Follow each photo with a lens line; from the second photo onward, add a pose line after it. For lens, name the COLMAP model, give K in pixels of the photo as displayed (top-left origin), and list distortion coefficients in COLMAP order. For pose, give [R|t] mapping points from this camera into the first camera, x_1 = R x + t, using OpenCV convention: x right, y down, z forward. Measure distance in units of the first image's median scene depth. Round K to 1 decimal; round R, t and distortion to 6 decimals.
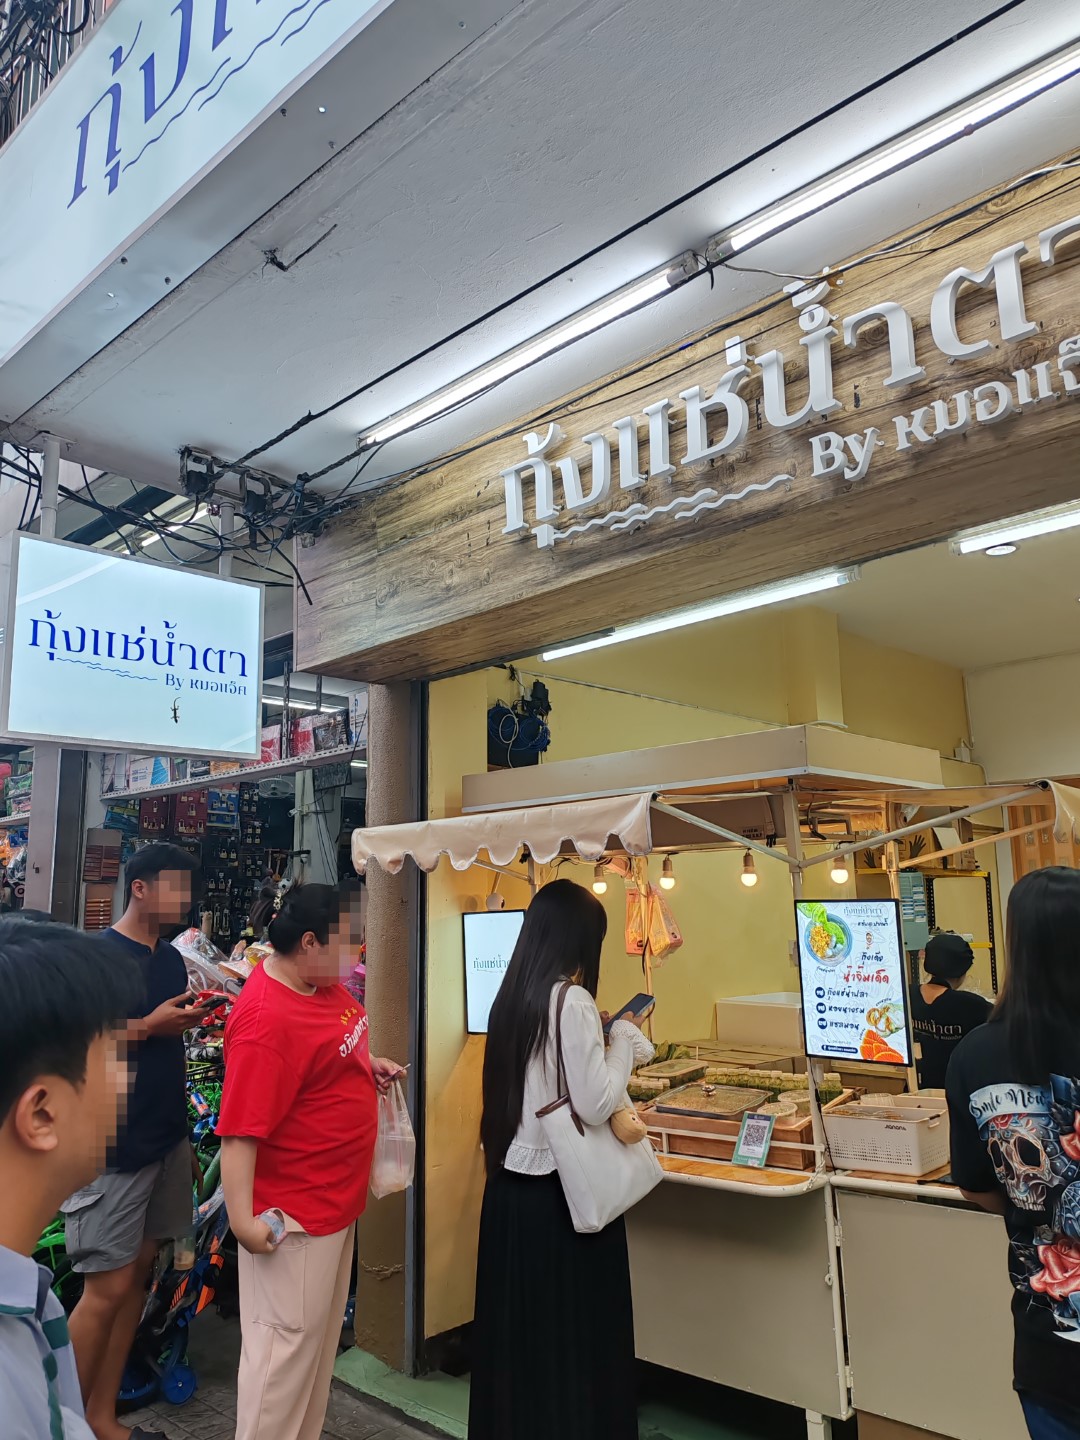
lens RADIAL K [[1089.5, 0, 540.0], [0, 1089.5, 720.0], [0, 0, 1]] dist [0.003048, -0.003645]
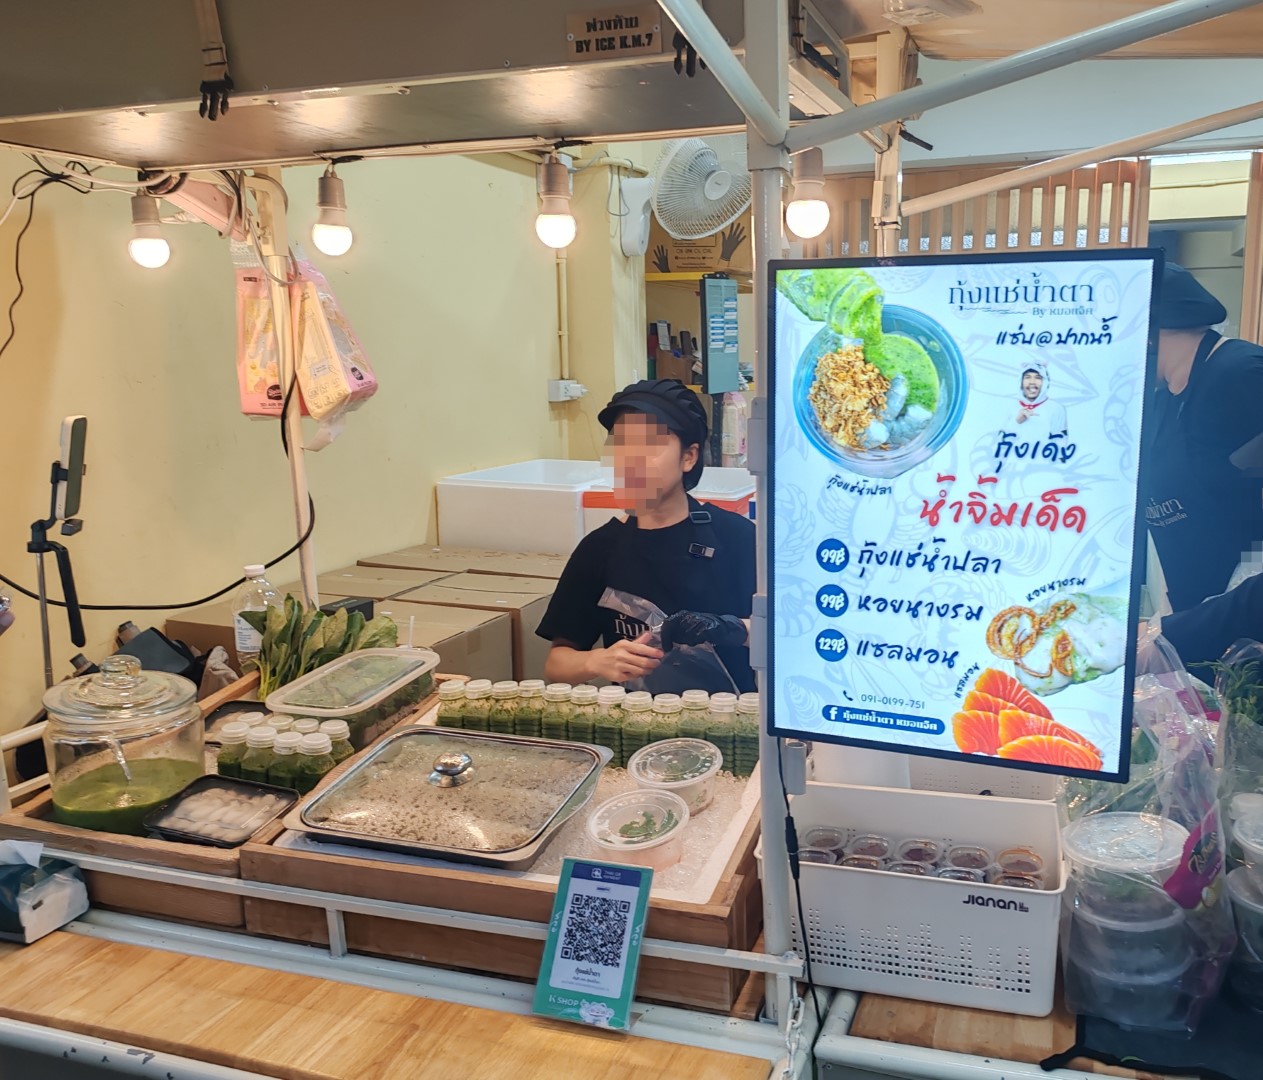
lens RADIAL K [[1072.8, 0, 676.7], [0, 1072.8, 520.8], [0, 0, 1]] dist [0.119495, -0.000701]
pose [[0.920171, -0.057374, 0.387291, 0.087909], [-0.072786, 0.946892, 0.313206, 0.136741], [-0.384692, -0.316393, 0.867126, 0.704396]]
